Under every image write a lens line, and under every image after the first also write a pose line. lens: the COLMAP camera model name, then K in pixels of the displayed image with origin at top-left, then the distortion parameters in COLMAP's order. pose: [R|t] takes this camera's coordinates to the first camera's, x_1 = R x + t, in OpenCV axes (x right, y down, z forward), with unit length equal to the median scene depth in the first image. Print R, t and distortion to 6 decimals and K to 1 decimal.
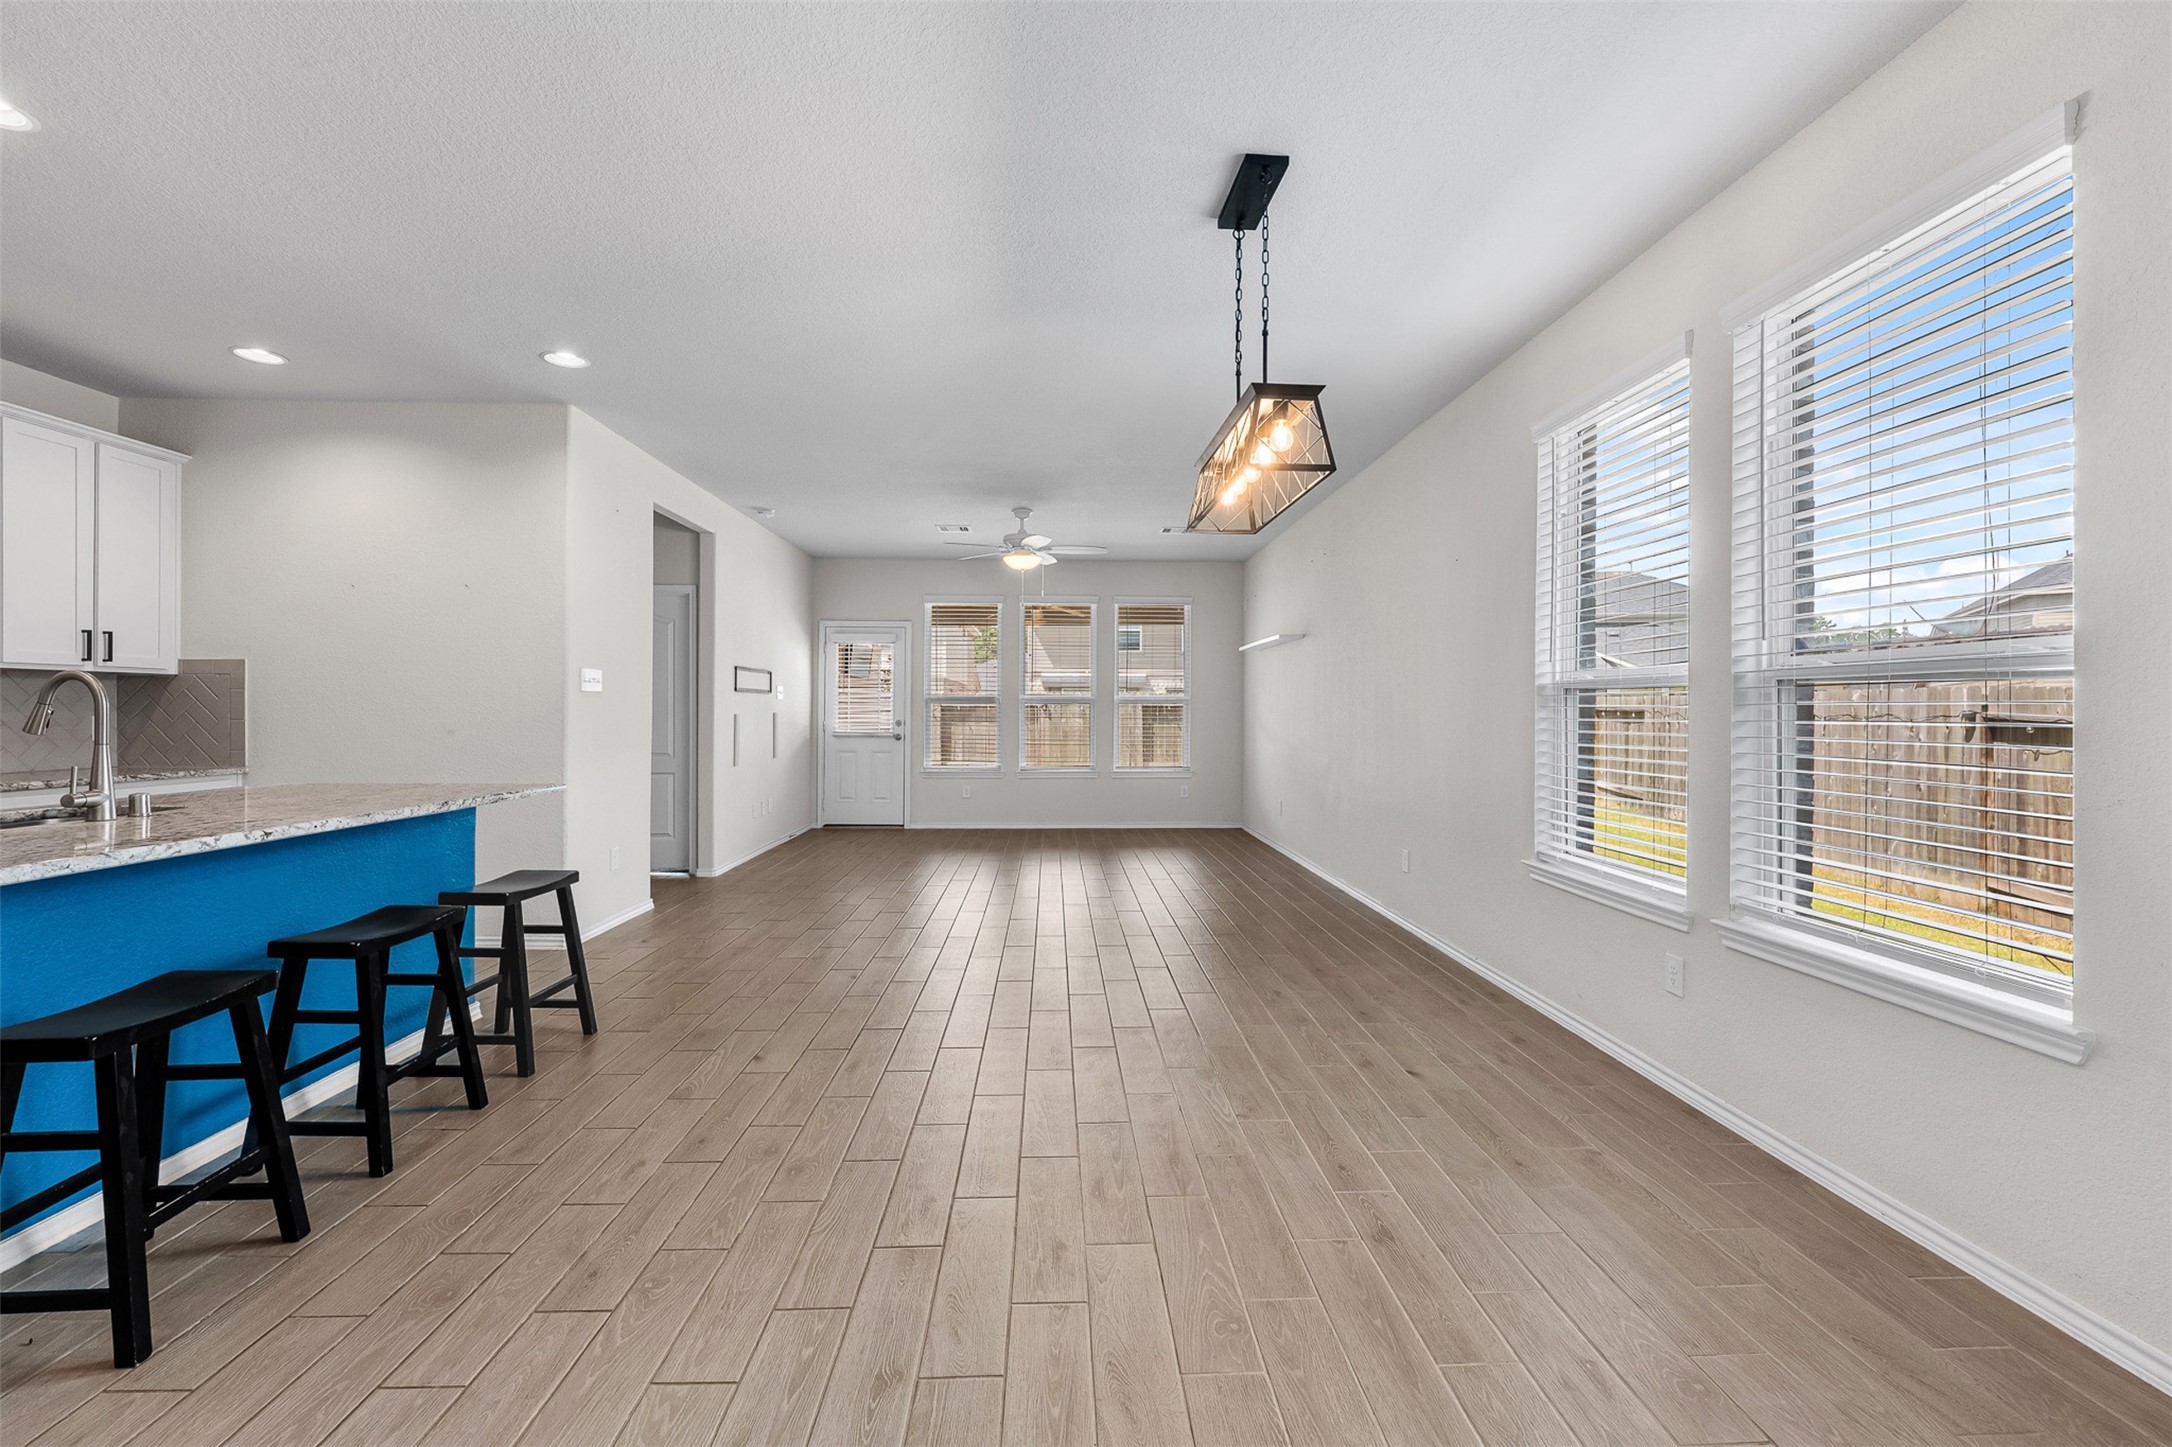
lens RADIAL K [[930.0, 0, 1086.2], [0, 930.0, 709.7], [0, 0, 1]] dist [0.000153, -0.000709]
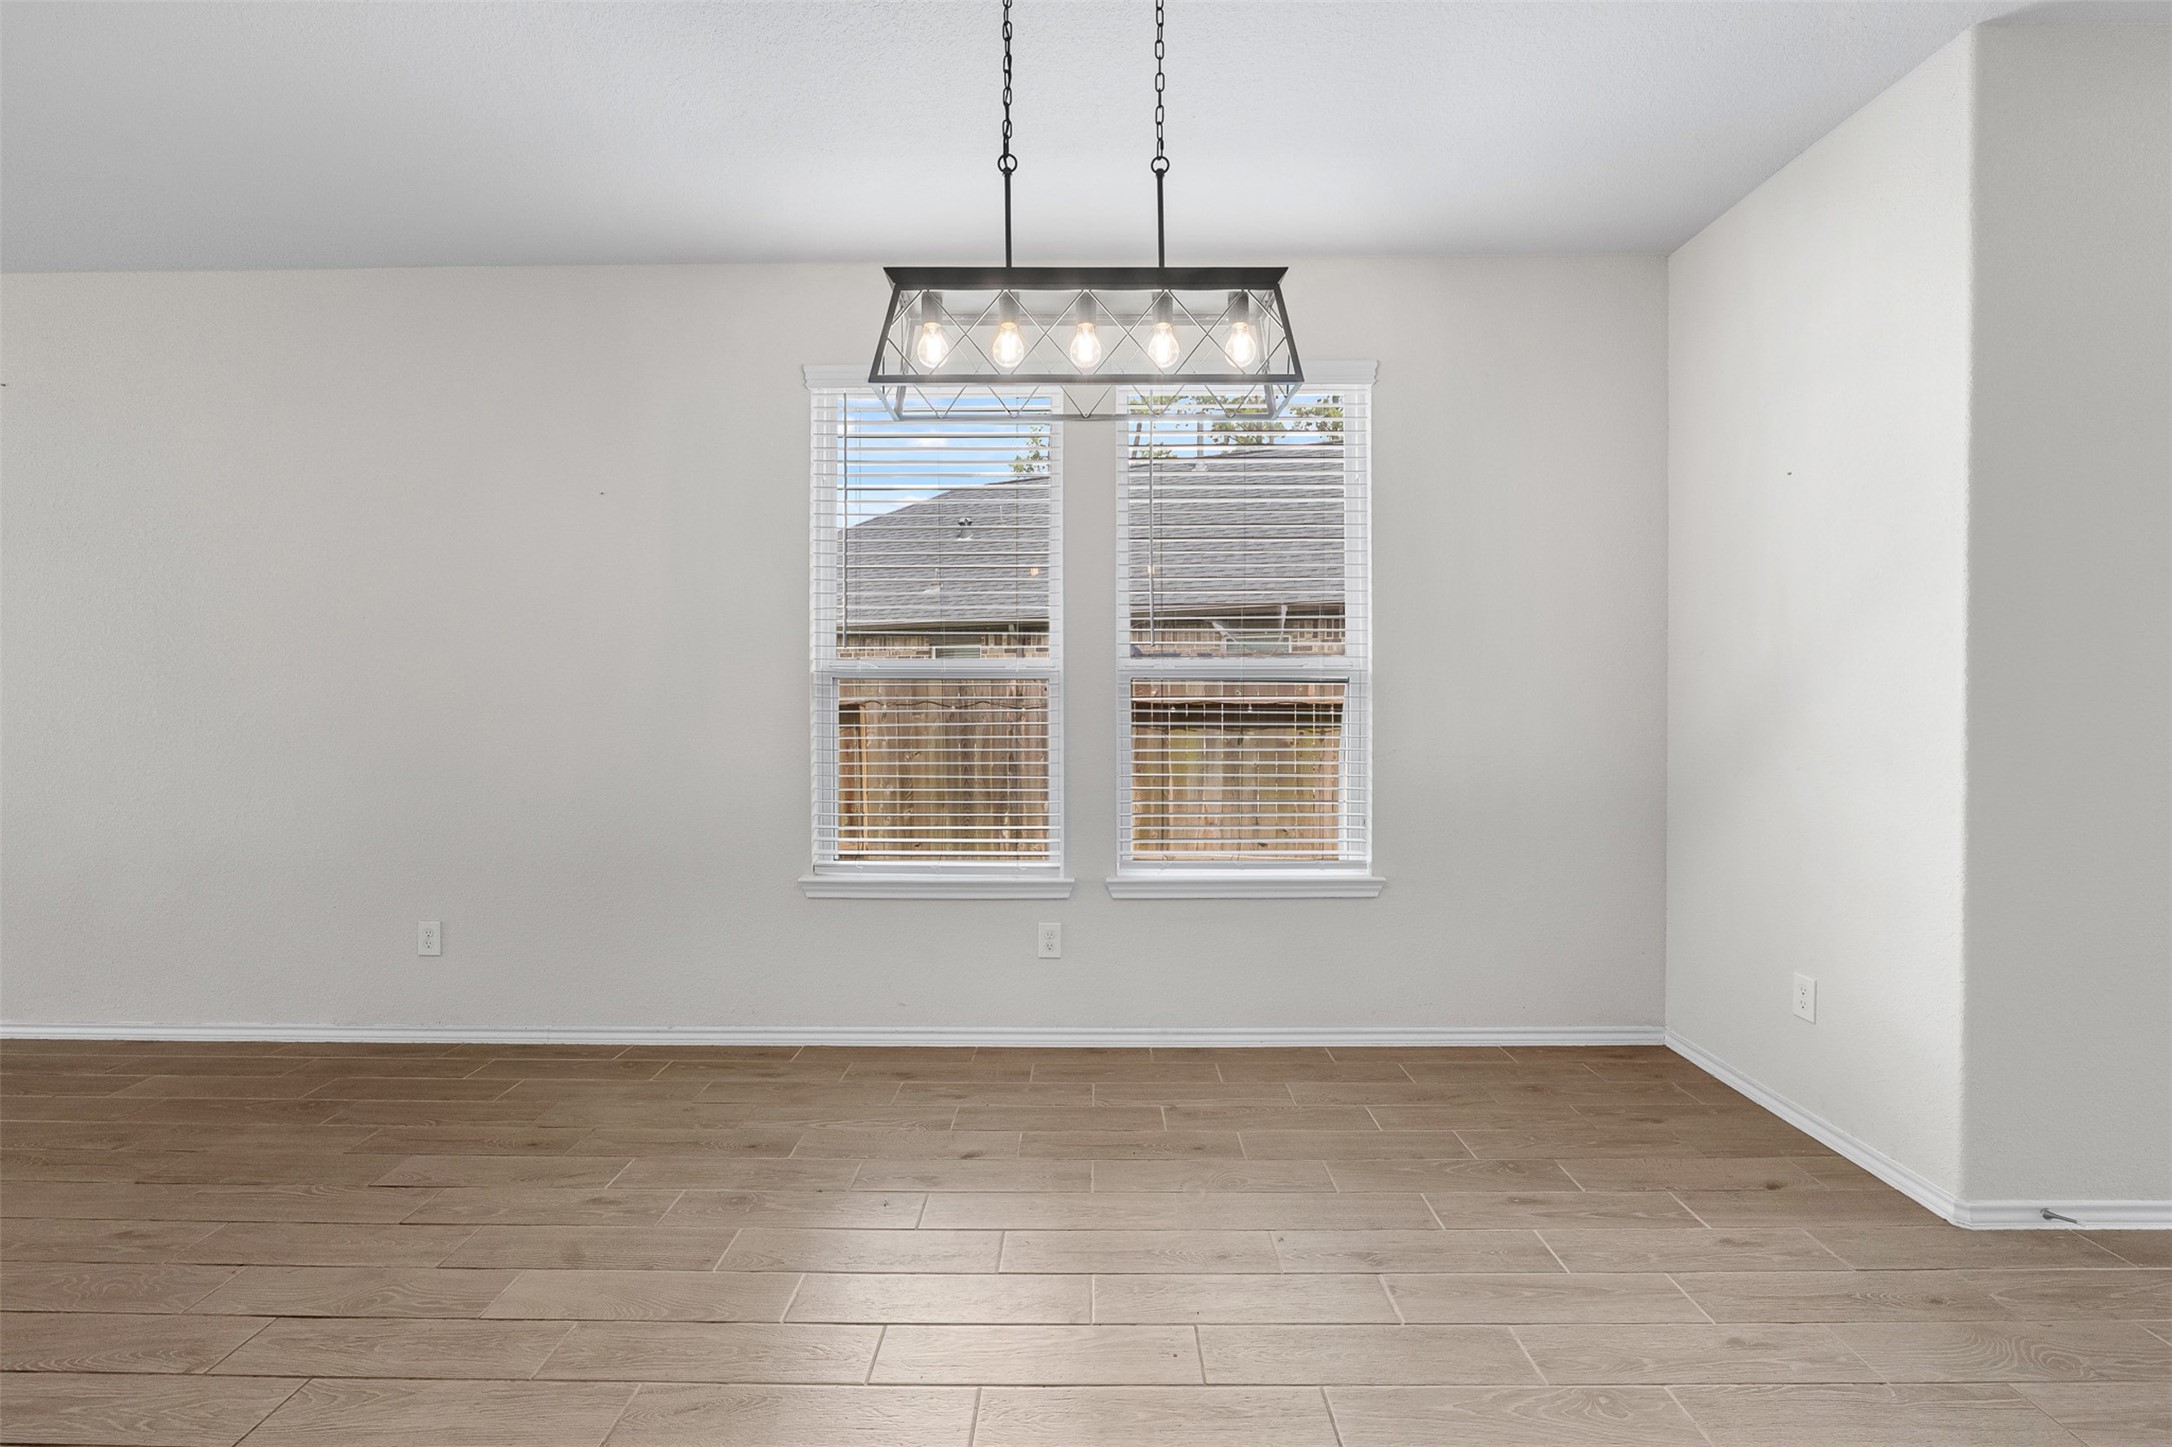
lens RADIAL K [[892.9, 0, 1083.6], [0, 892.9, 728.5], [0, 0, 1]] dist [-0.007852, 0.000039]
pose [[0.042512, -0.030806, 0.998621, -0.386675], [0.001166, 0.999525, 0.030784, 0.002357], [-0.999095, -0.000144, 0.042528, 0.857313]]
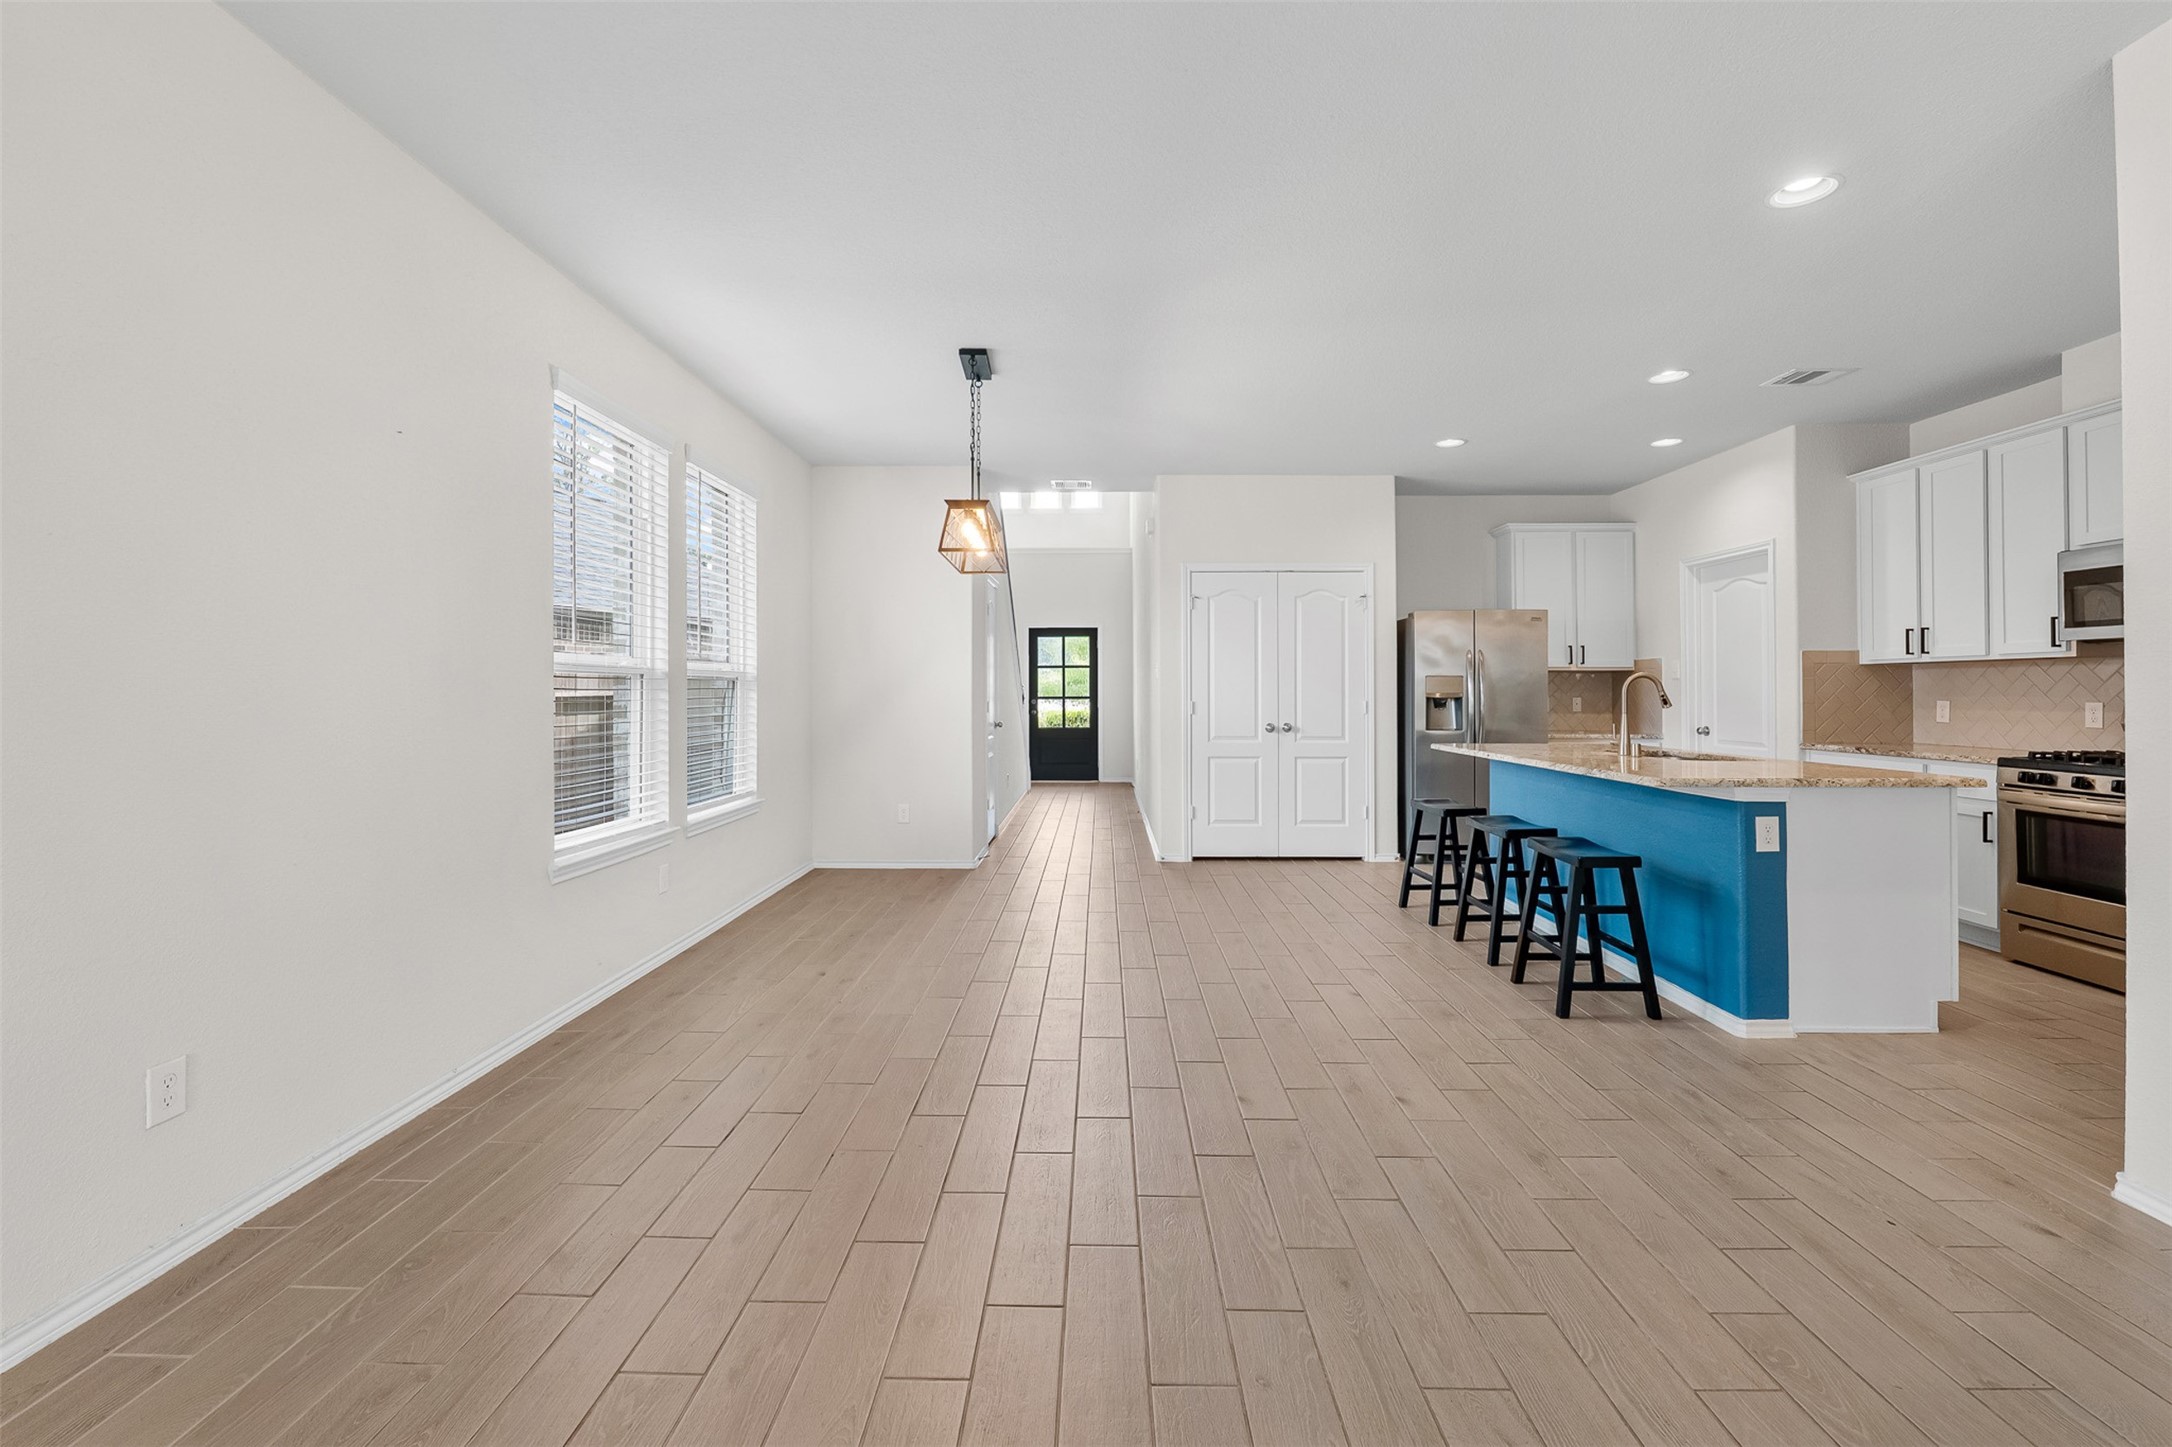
lens RADIAL K [[850.3, 0, 1073.9], [0, 850.3, 715.5], [0, 0, 1]] dist [-0.040205, -0.000077]
pose [[-0.997781, -0.002423, 0.066543, -0.075323], [-0.000790, 0.999698, 0.024560, 0.002272], [-0.066583, 0.024453, -0.997481, 2.101375]]
